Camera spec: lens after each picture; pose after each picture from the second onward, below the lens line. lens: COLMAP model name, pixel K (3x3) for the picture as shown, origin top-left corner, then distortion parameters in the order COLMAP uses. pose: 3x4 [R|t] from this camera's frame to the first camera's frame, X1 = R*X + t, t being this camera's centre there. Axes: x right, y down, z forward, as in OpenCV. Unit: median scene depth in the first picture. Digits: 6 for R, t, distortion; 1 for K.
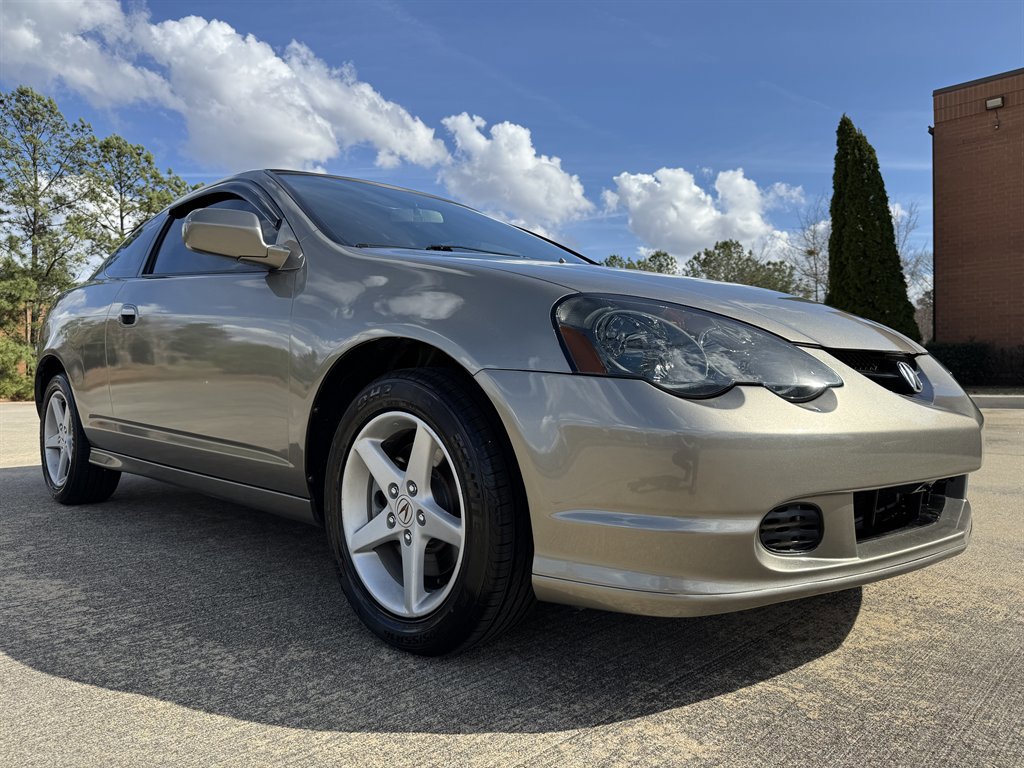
lens RADIAL K [[729.5, 0, 510.1], [0, 729.5, 389.7], [0, 0, 1]] dist [0.017605, -0.027965]
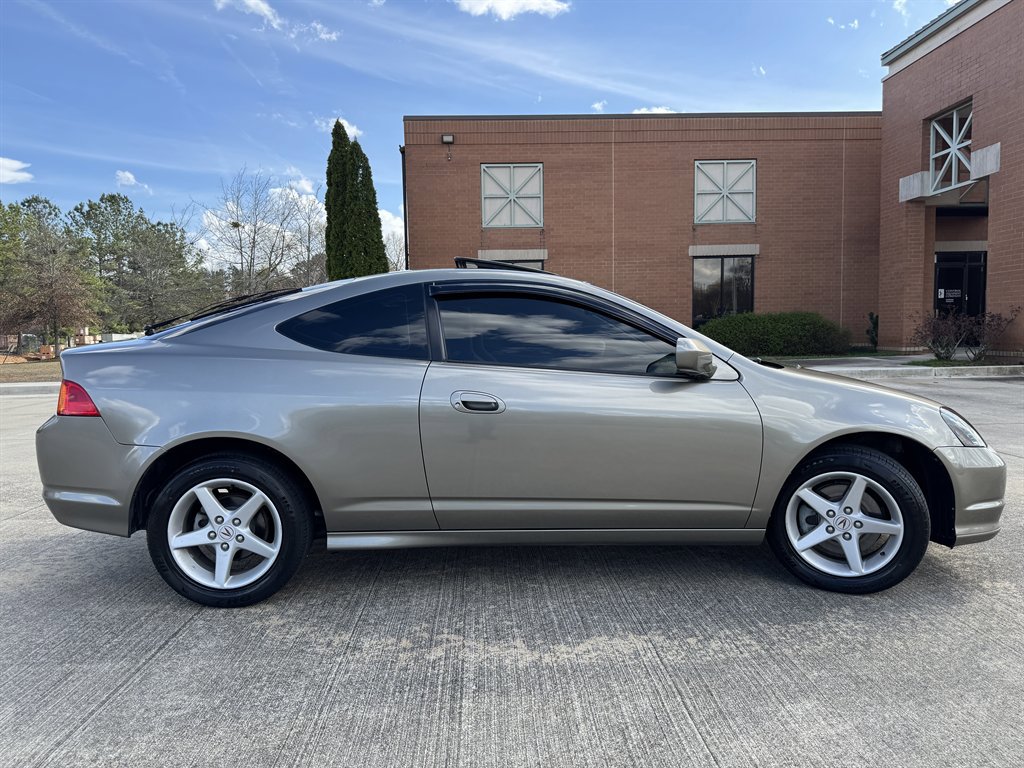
lens RADIAL K [[729.5, 0, 510.6], [0, 729.5, 396.5], [0, 0, 1]] dist [0.017605, -0.027965]
pose [[0.679463, -0.062048, 0.731081, -2.014863], [0.016354, 0.997451, 0.069456, -0.290984], [-0.733527, -0.035236, 0.678746, 0.367760]]
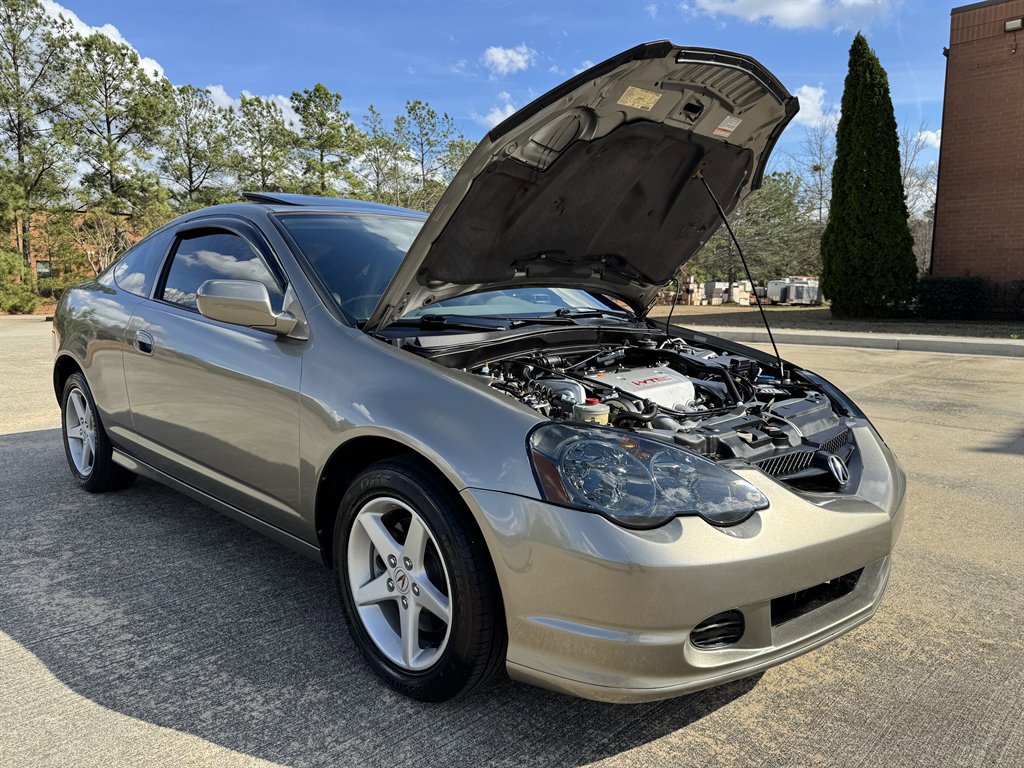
lens RADIAL K [[729.5, 0, 512.0], [0, 729.5, 394.6], [0, 0, 1]] dist [0.017605, -0.027965]
pose [[0.999926, 0.010763, 0.005668, 0.021795], [-0.011421, 0.991065, 0.132890, -0.274195], [-0.004187, -0.132945, 0.991115, -0.123812]]
